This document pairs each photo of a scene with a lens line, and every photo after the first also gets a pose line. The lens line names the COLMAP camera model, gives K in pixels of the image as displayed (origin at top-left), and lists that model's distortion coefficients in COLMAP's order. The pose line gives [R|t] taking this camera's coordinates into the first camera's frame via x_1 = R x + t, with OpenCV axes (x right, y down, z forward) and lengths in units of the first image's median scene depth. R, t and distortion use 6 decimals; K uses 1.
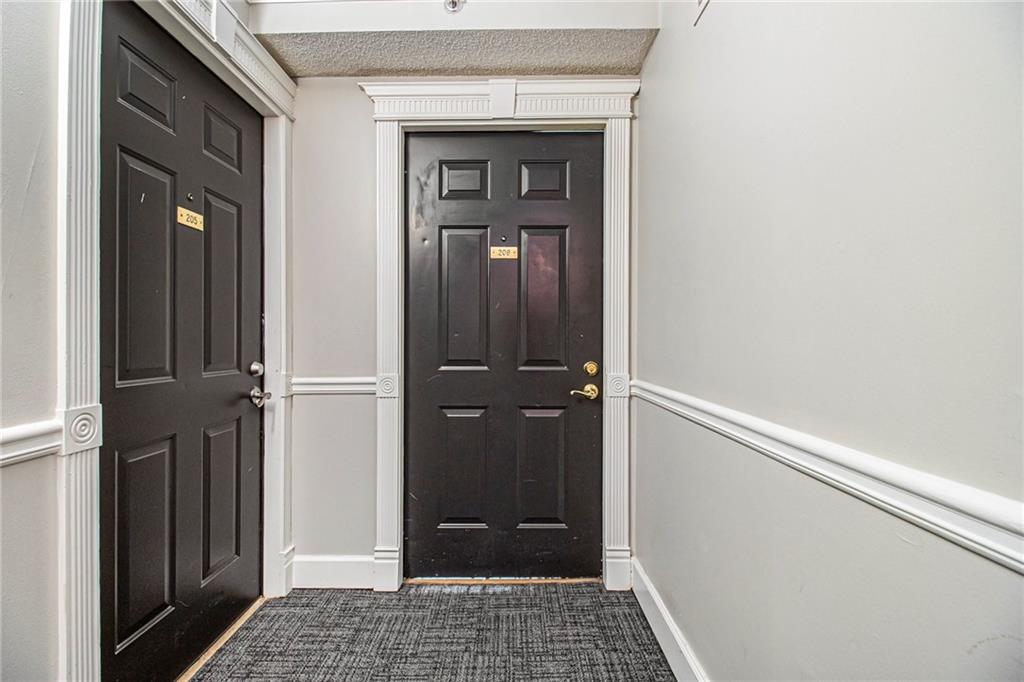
lens RADIAL K [[477.3, 0, 512.0], [0, 477.3, 341.0], [0, 0, 1]] dist [-0.010361, -0.000155]
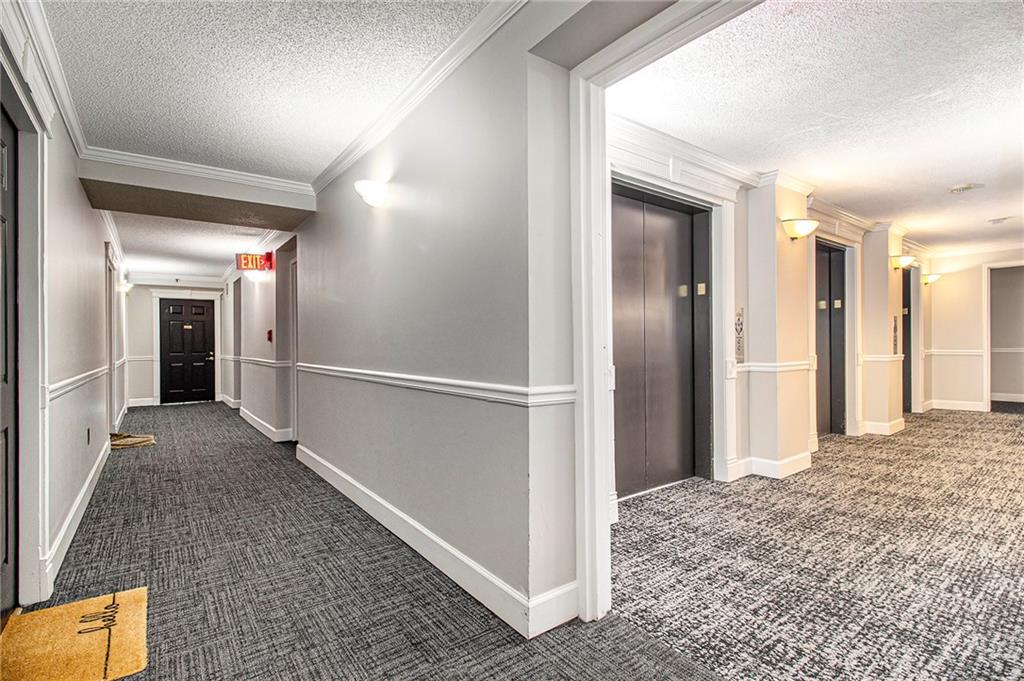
lens RADIAL K [[477.3, 0, 512.0], [0, 477.3, 340.5], [0, 0, 1]] dist [-0.010361, -0.000155]
pose [[0.805477, -0.007964, 0.592573, -0.207067], [0.011454, 0.999932, -0.002131, -0.022912], [-0.592516, 0.008504, 0.805514, -4.293678]]
